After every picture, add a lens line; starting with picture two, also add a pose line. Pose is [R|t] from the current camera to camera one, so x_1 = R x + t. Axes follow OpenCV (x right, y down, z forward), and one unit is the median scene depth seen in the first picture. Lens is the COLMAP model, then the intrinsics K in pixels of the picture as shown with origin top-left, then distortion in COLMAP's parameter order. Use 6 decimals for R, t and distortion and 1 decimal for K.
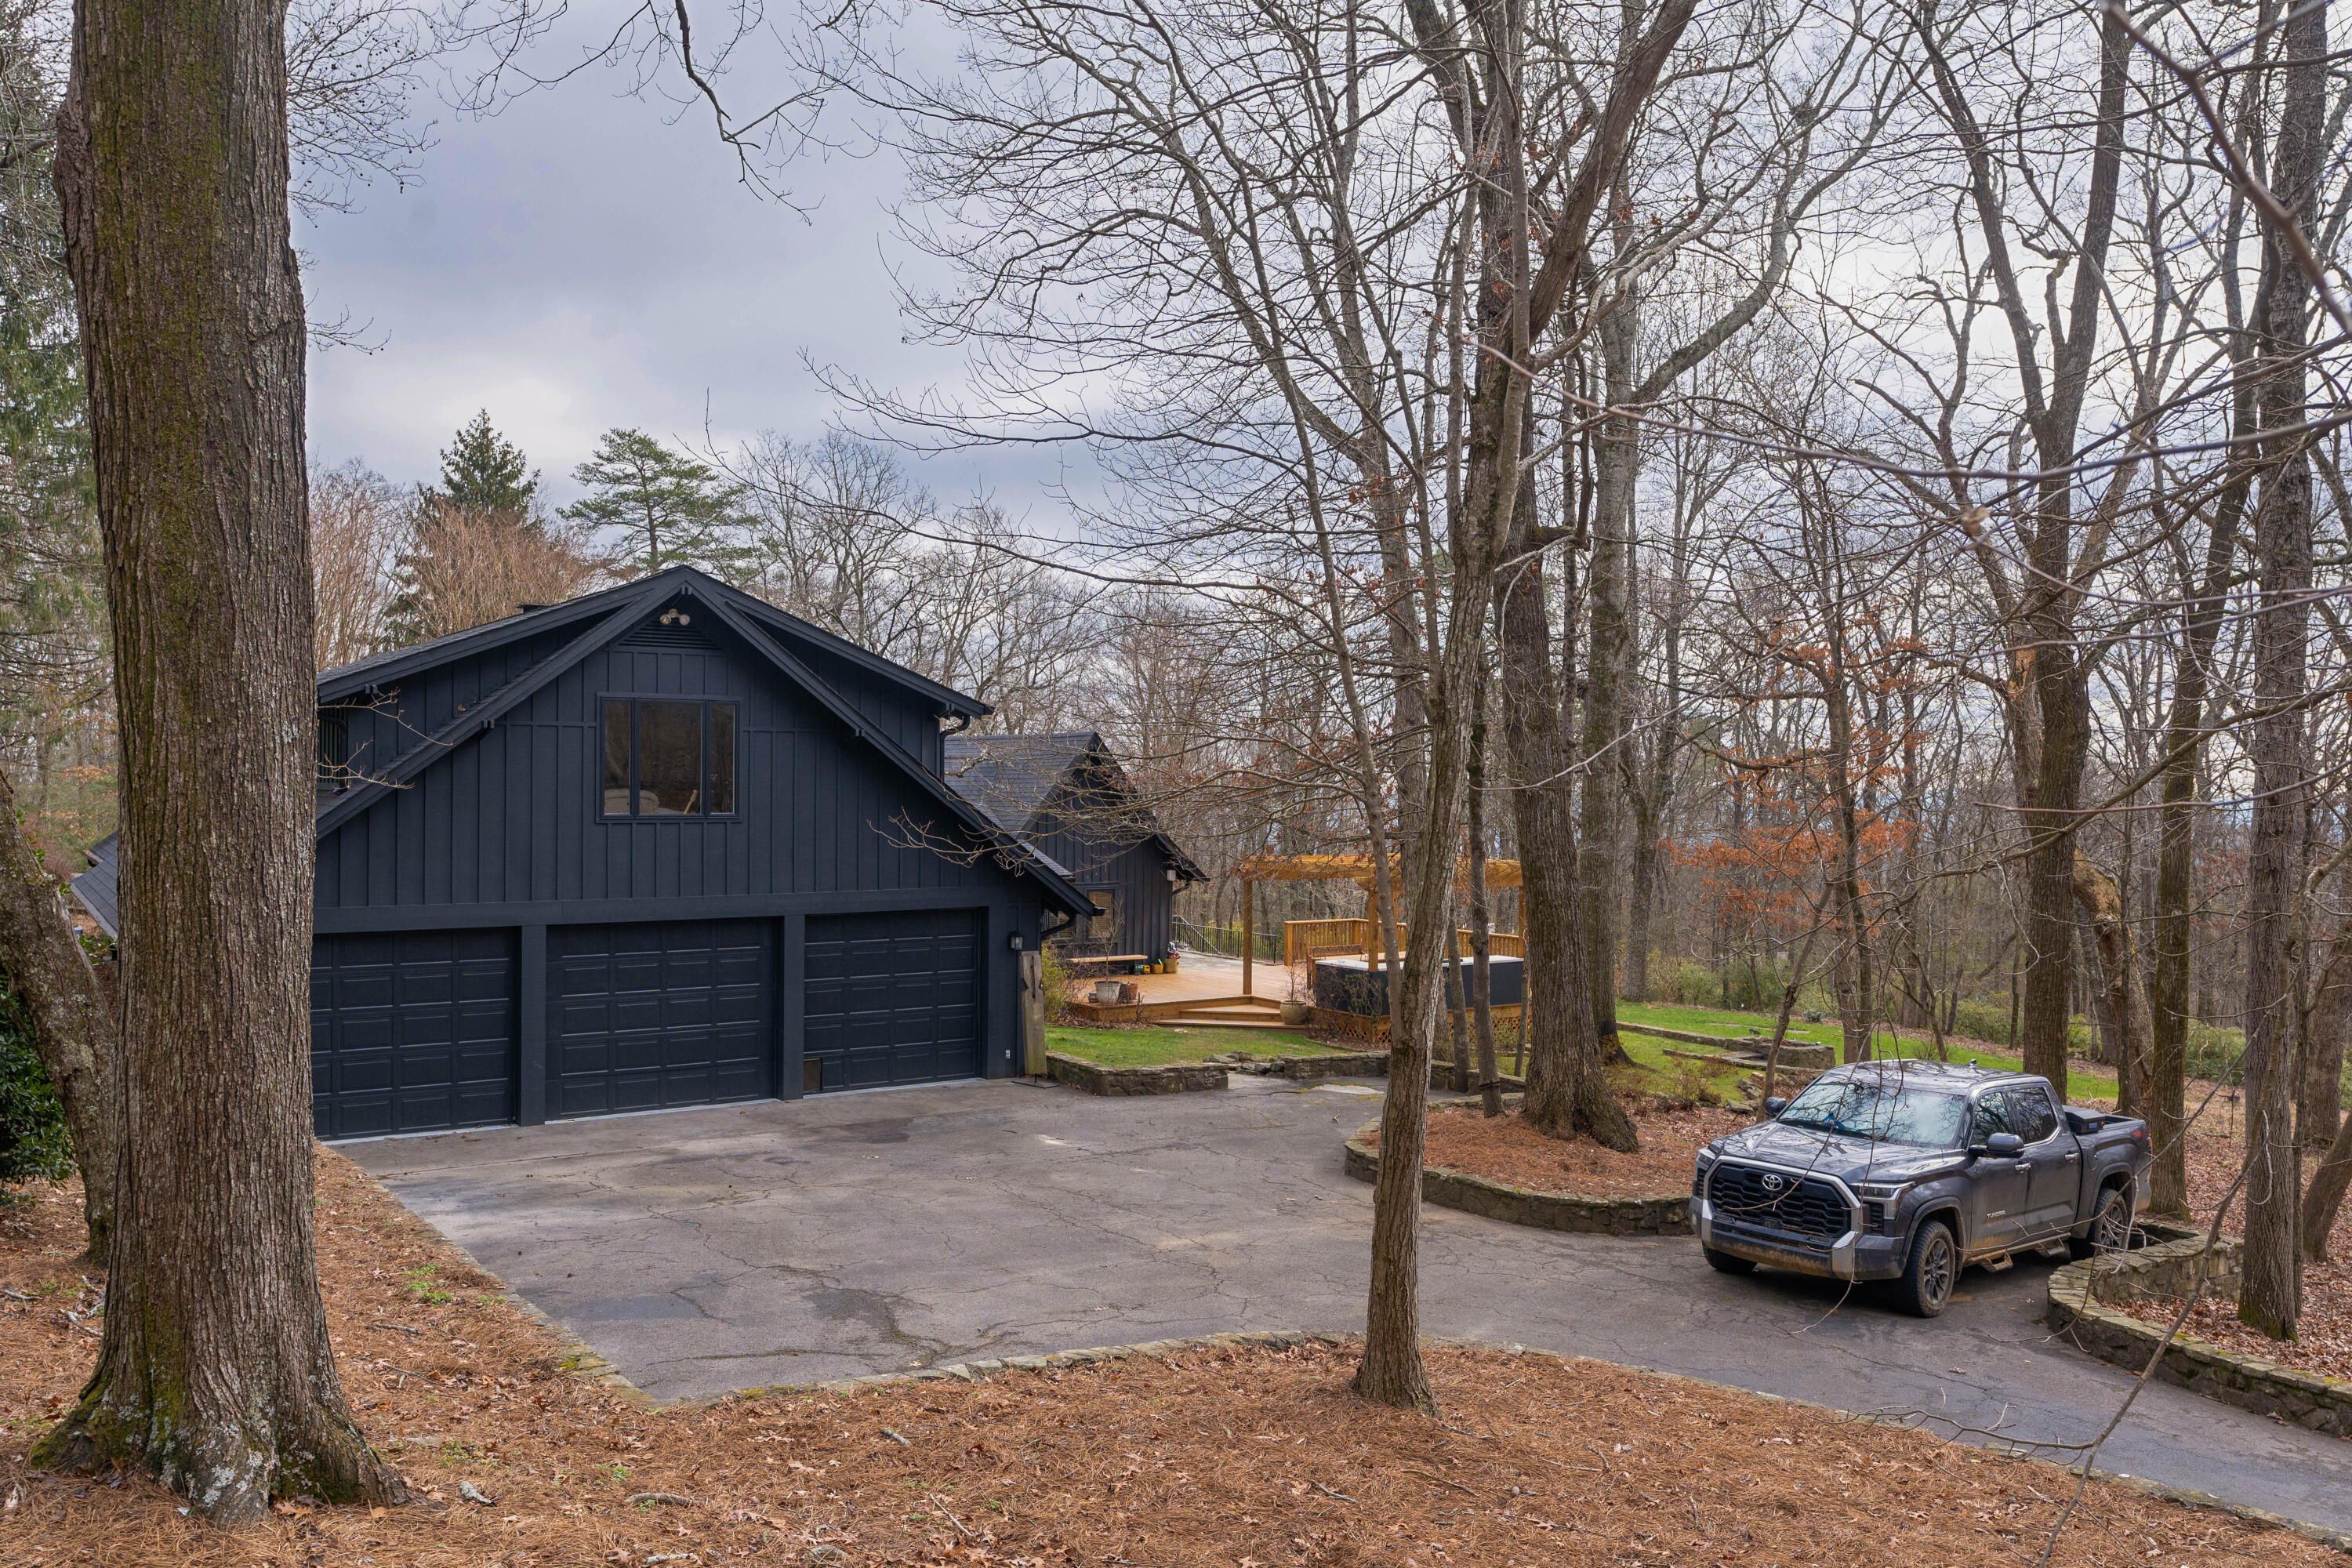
lens RADIAL K [[1747.6, 0, 1159.3], [0, 1747.6, 786.0], [0, 0, 1]] dist [0.008022, 0.006626]
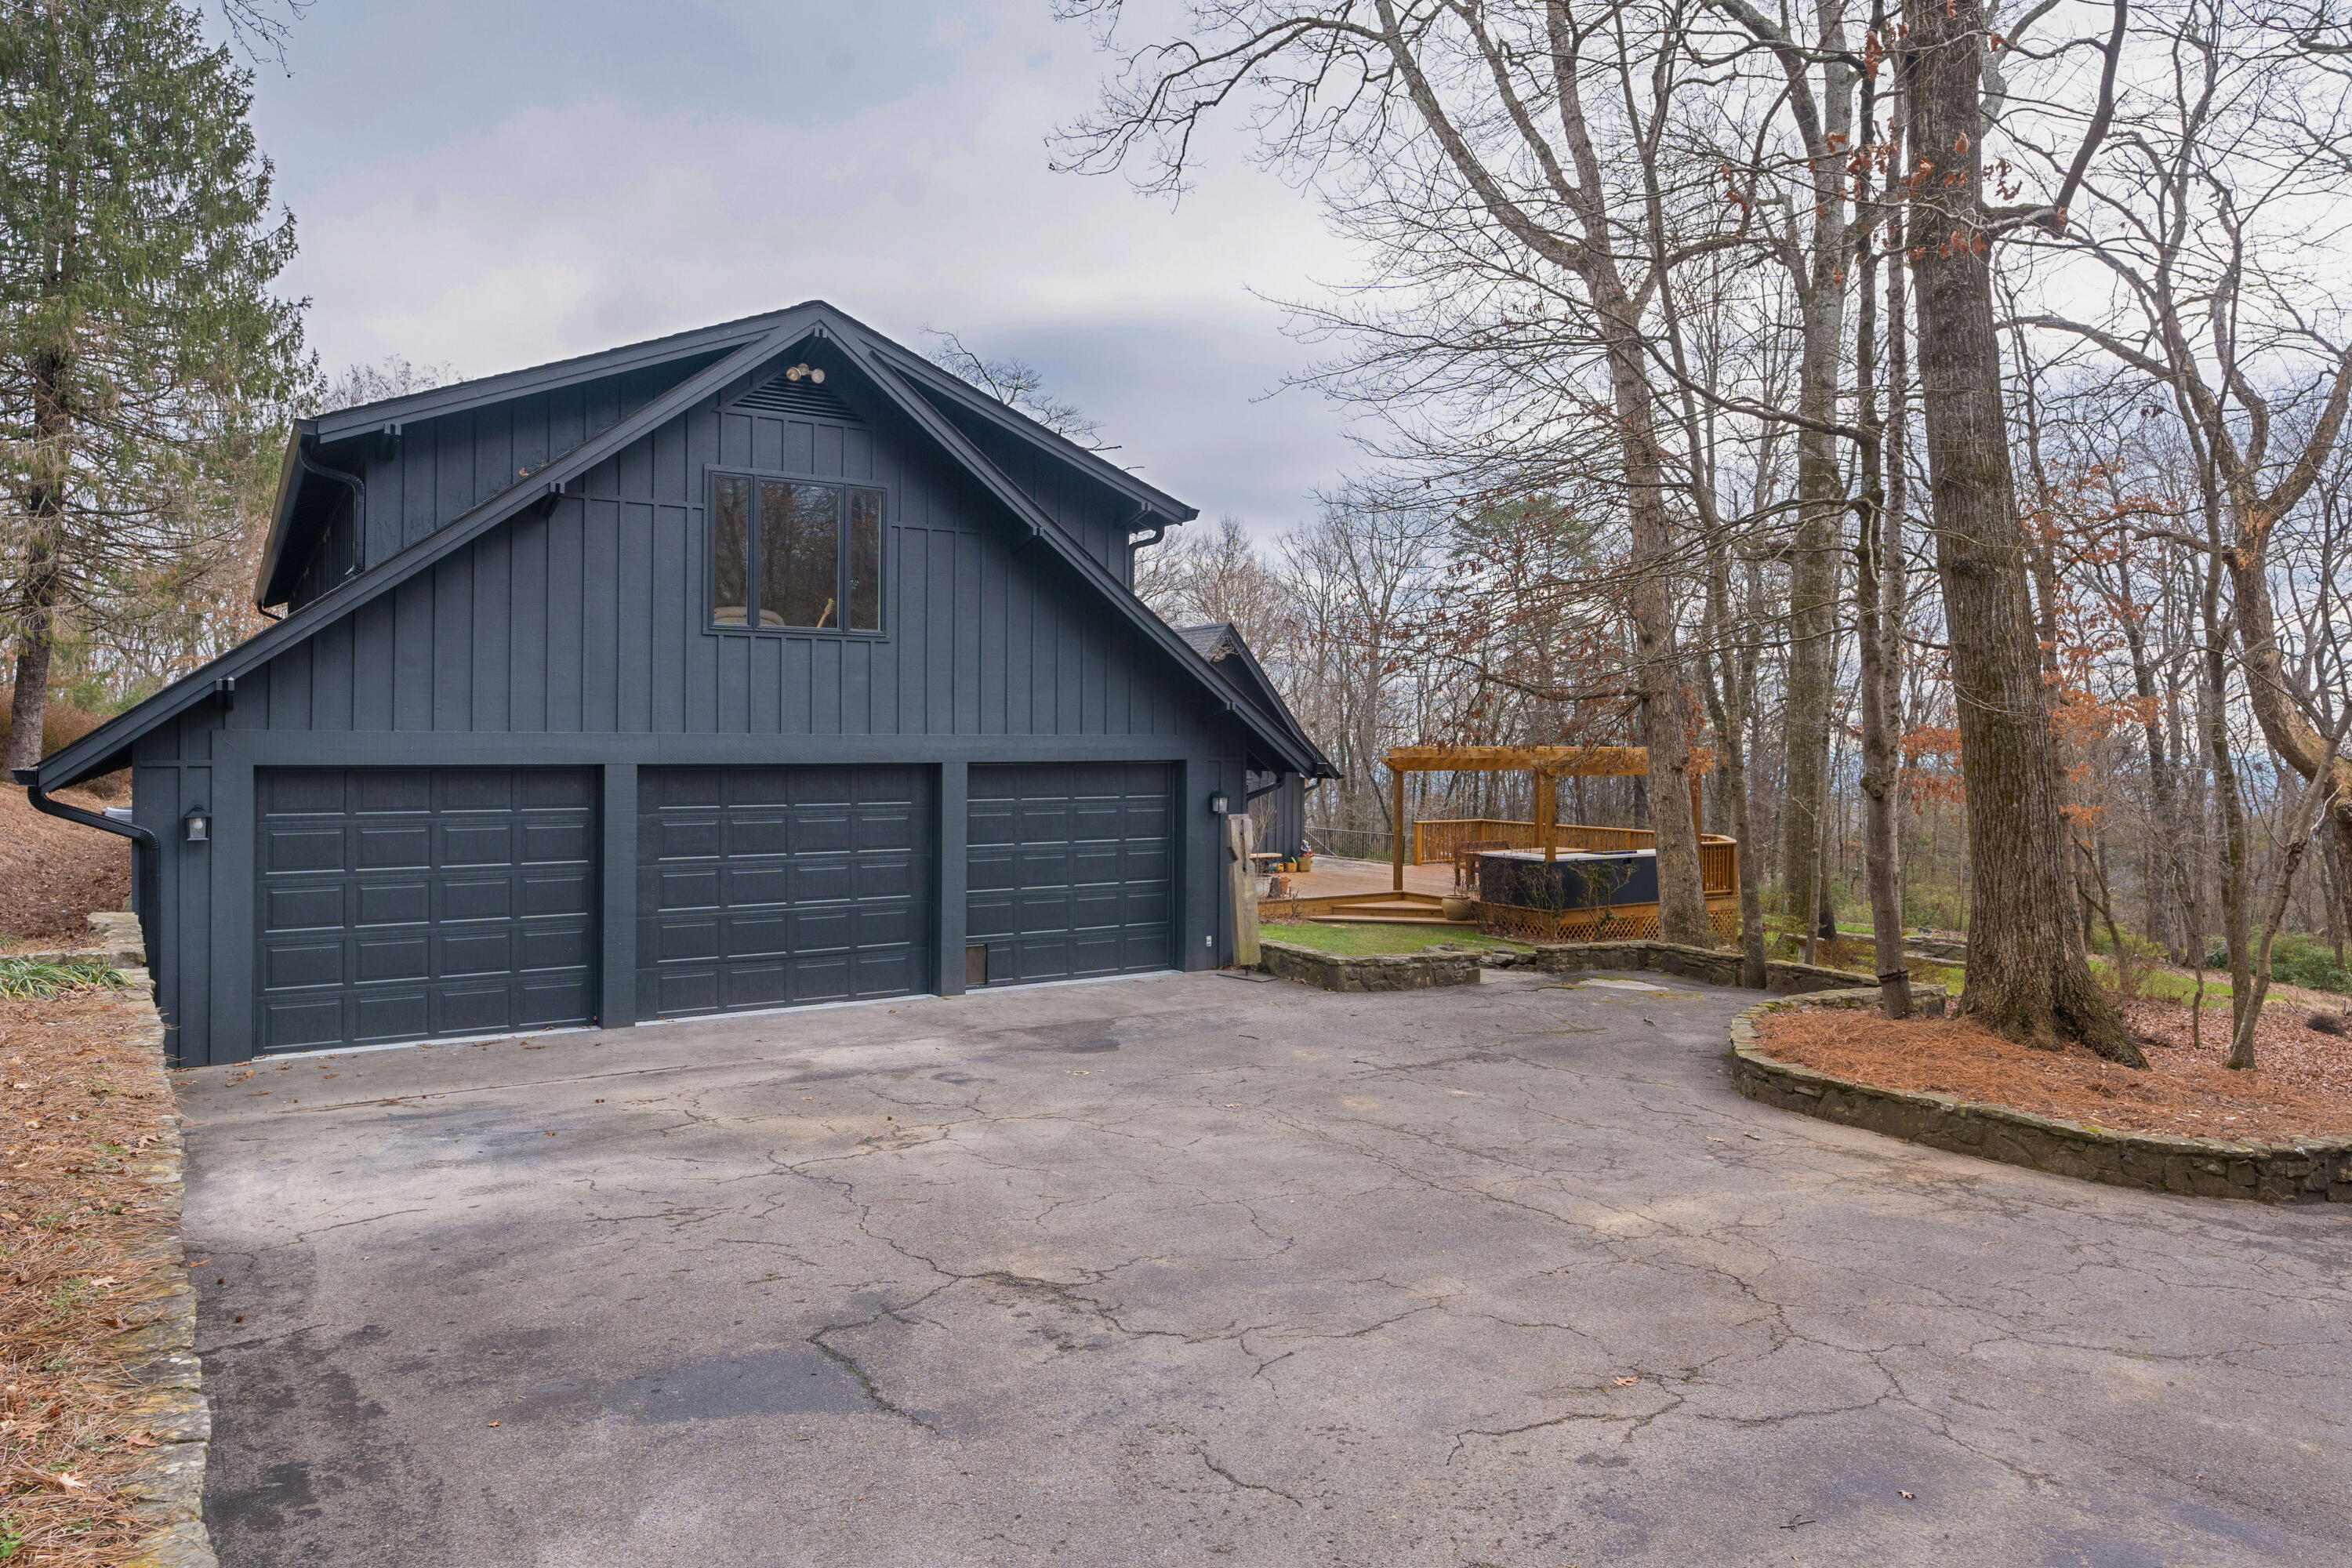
lens RADIAL K [[1482.7, 0, 1190.8], [0, 1482.7, 731.2], [0, 0, 1]] dist [0.000979, 0.001253]
pose [[0.999953, -0.000501, -0.009665, -0.103355], [0.000453, 0.999988, -0.004956, 0.068444], [0.009667, 0.004952, 0.999941, 0.357359]]
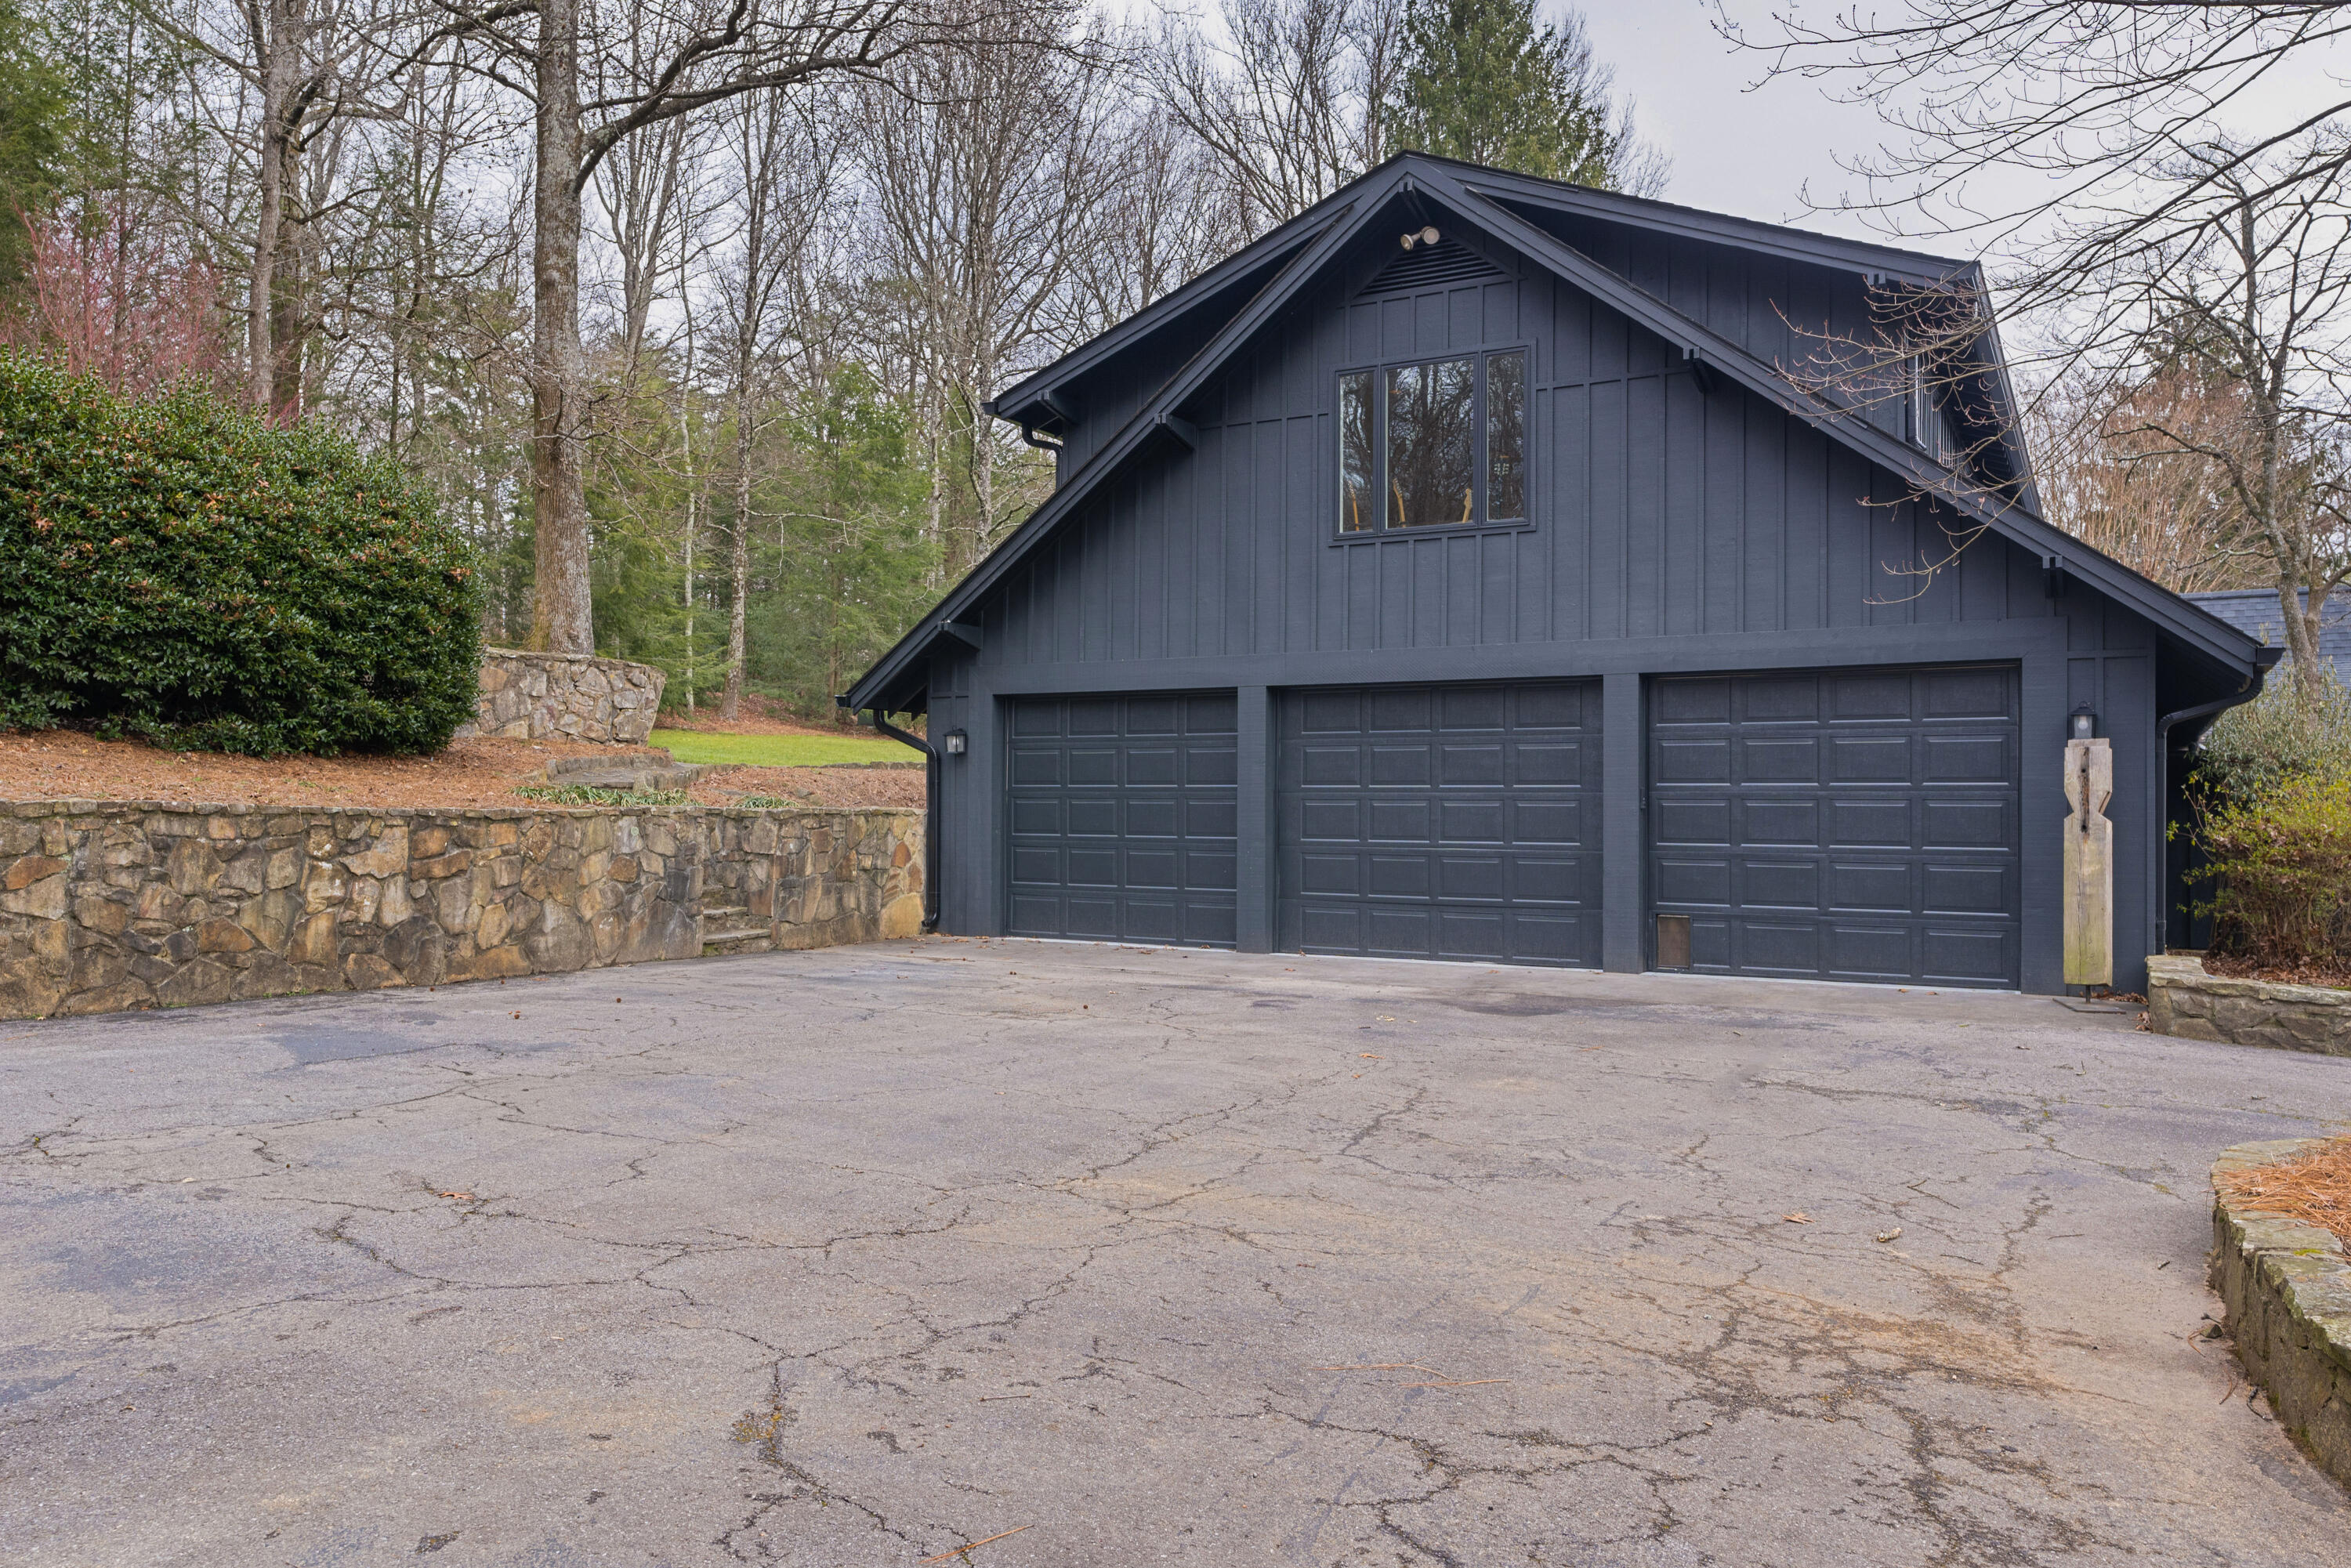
lens RADIAL K [[1701.8, 0, 1171.5], [0, 1701.8, 784.9], [0, 0, 1]] dist [0.001915, 0.001272]
pose [[0.444813, -0.019253, -0.895416, 0.282082], [-0.005260, 0.999696, -0.024108, 0.139680], [0.895608, 0.015434, 0.444577, 0.642738]]
